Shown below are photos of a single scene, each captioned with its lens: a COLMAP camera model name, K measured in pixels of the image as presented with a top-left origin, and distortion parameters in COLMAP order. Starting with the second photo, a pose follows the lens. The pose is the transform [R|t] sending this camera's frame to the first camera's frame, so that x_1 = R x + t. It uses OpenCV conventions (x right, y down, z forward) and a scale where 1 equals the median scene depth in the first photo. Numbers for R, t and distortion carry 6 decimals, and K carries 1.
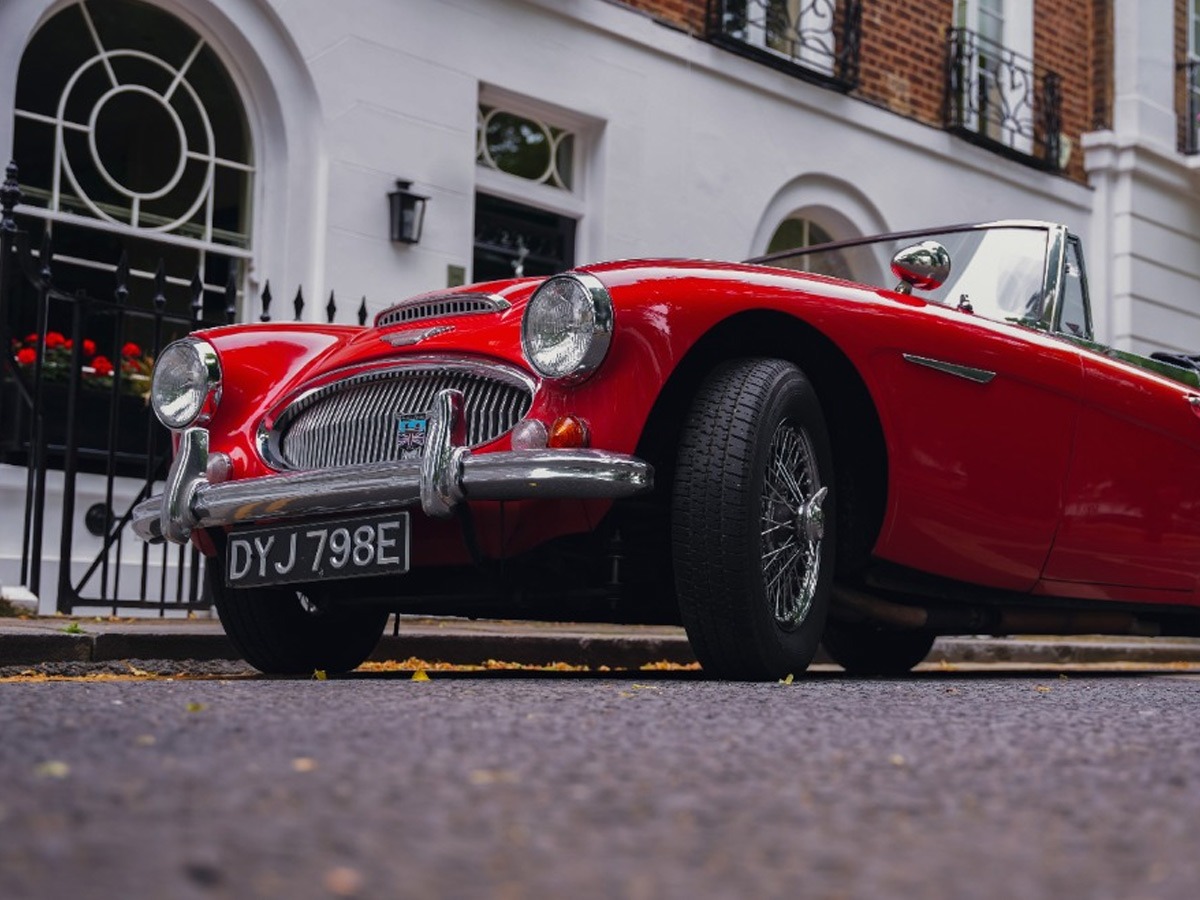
lens RADIAL K [[1994.8, 0, 718.0], [0, 1994.8, 446.7], [0, 0, 1]] dist [0.025312, 0.183722]
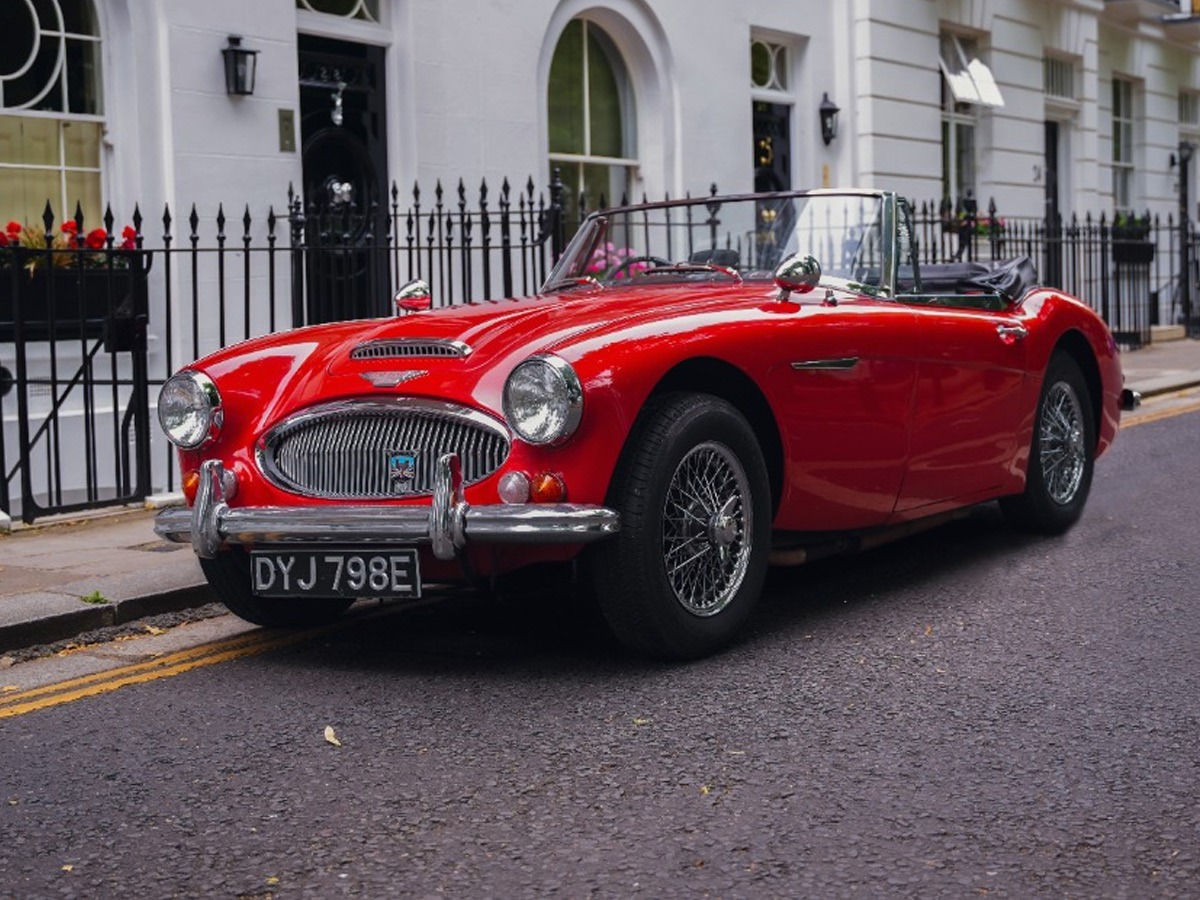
lens RADIAL K [[1869.3, 0, 600.4], [0, 1869.3, 417.3], [0, 0, 1]] dist [-0.015251, 0.102025]
pose [[0.995751, -0.053766, 0.074767, -0.042694], [0.040988, 0.985775, 0.162998, -0.079472], [-0.082467, -0.159241, 0.983789, -0.044877]]
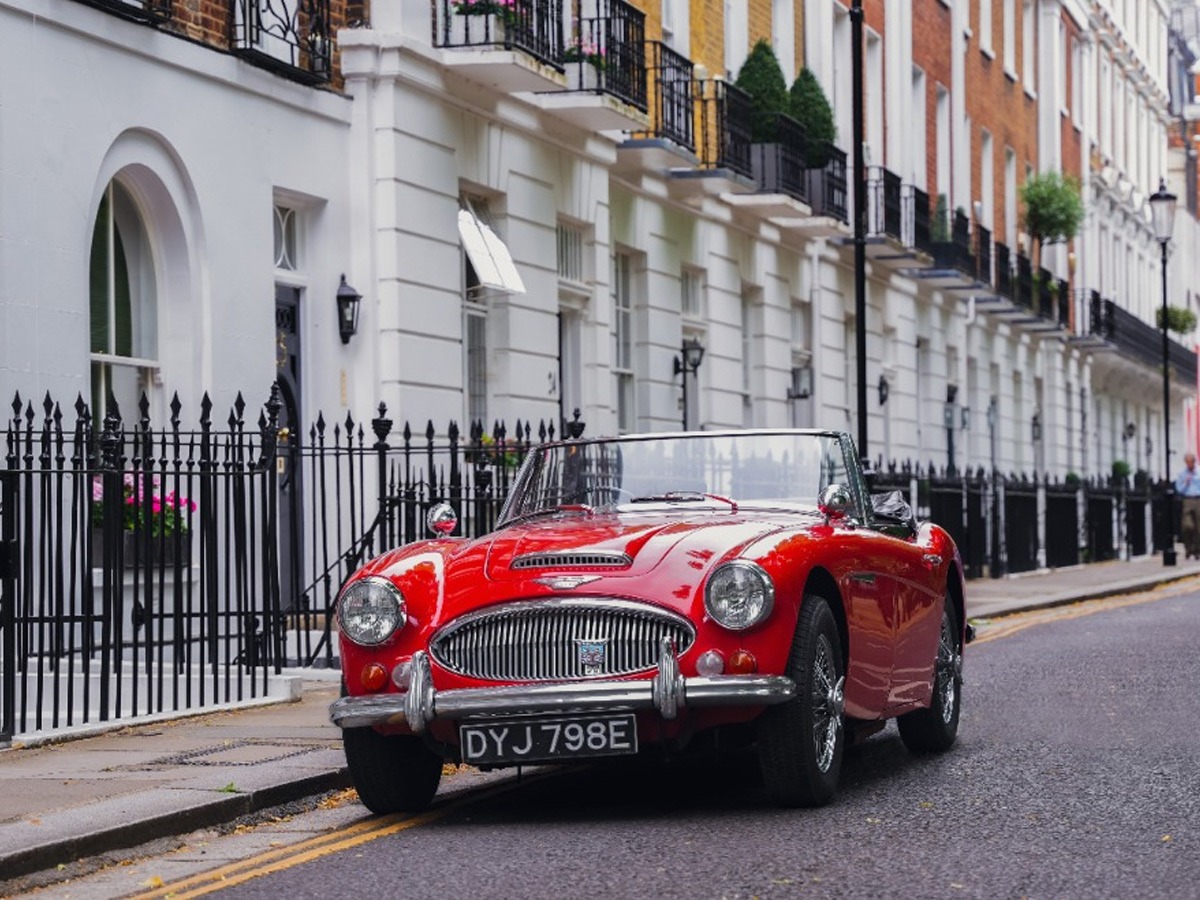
lens RADIAL K [[3371.5, 0, 660.2], [0, 3371.5, 531.4], [0, 0, 1]] dist [0.084585, 0.702445]
pose [[0.905202, -0.036314, 0.423426, -0.428070], [-0.004395, 0.995489, 0.094772, -0.123317], [-0.424958, -0.087649, 0.900960, -0.469190]]
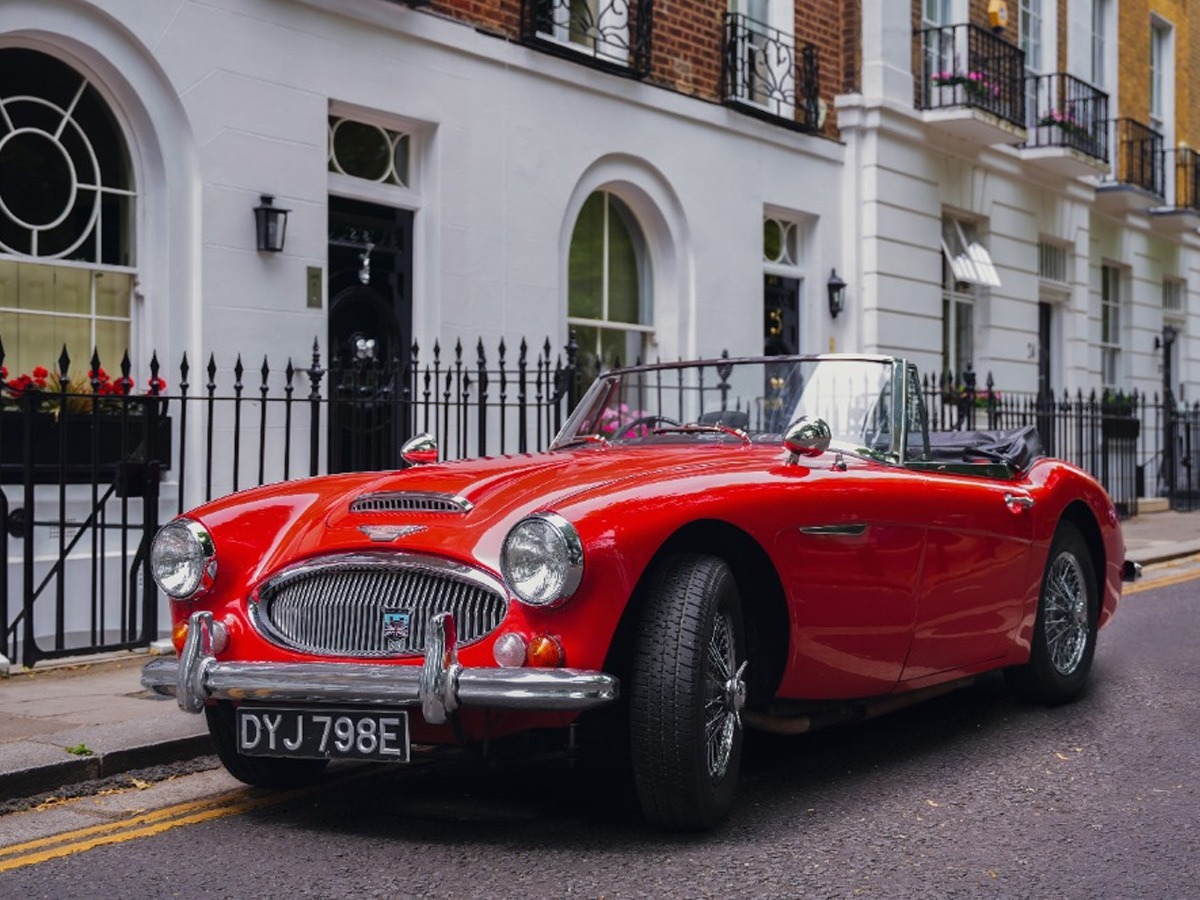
lens RADIAL K [[1748.2, 0, 636.3], [0, 1748.2, 452.4], [0, 0, 1]] dist [-0.021857, 0.131585]
pose [[0.995825, -0.021527, 0.088706, -0.037251], [0.012872, 0.995200, 0.097013, -0.075386], [-0.090369, -0.095466, 0.991322, -0.008361]]
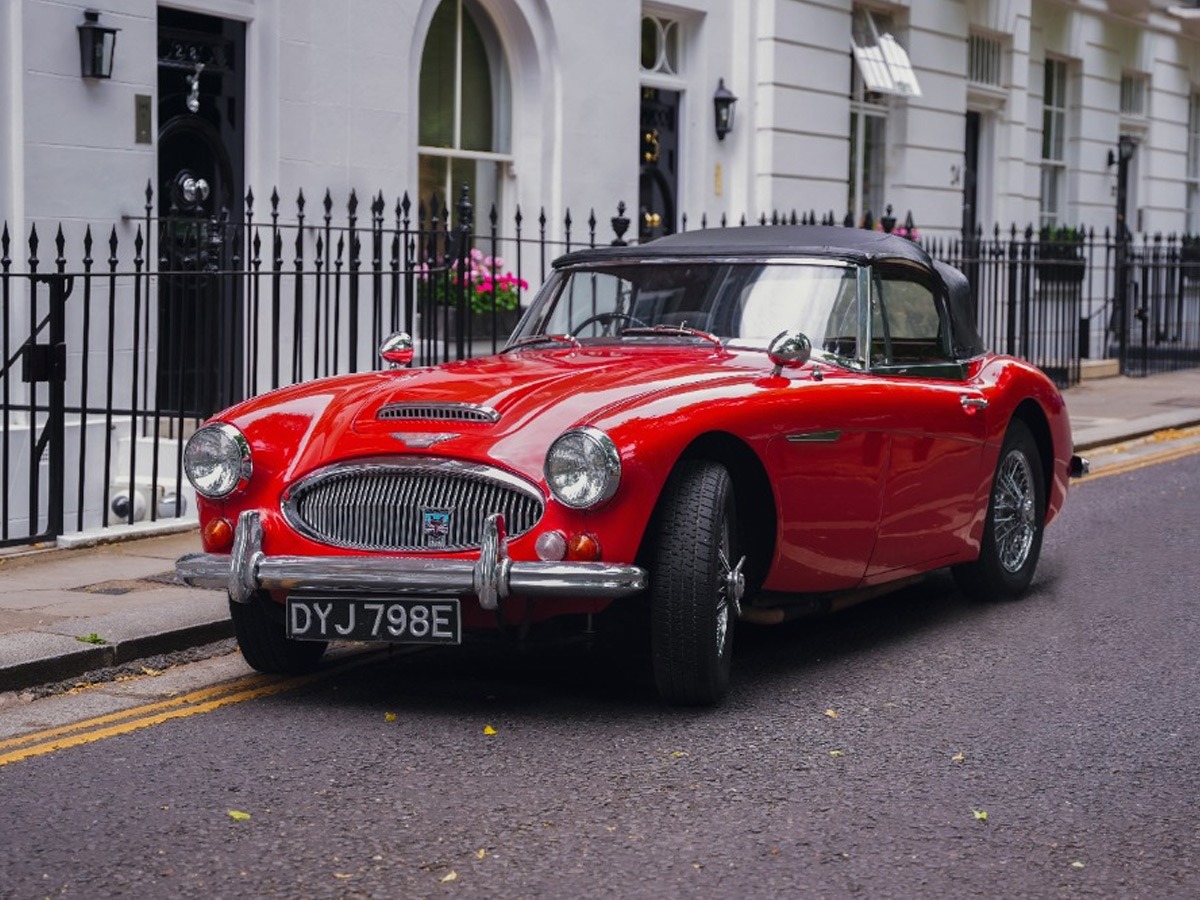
lens RADIAL K [[2460.7, 0, 600.0], [0, 2460.7, 450.0], [0, 0, 1]] dist [0.107842, 0.385895]
pose [[0.984180, -0.020511, 0.175981, -0.121125], [-0.009984, 0.985277, 0.170675, -0.121193], [-0.176891, -0.169732, 0.969485, -0.211631]]
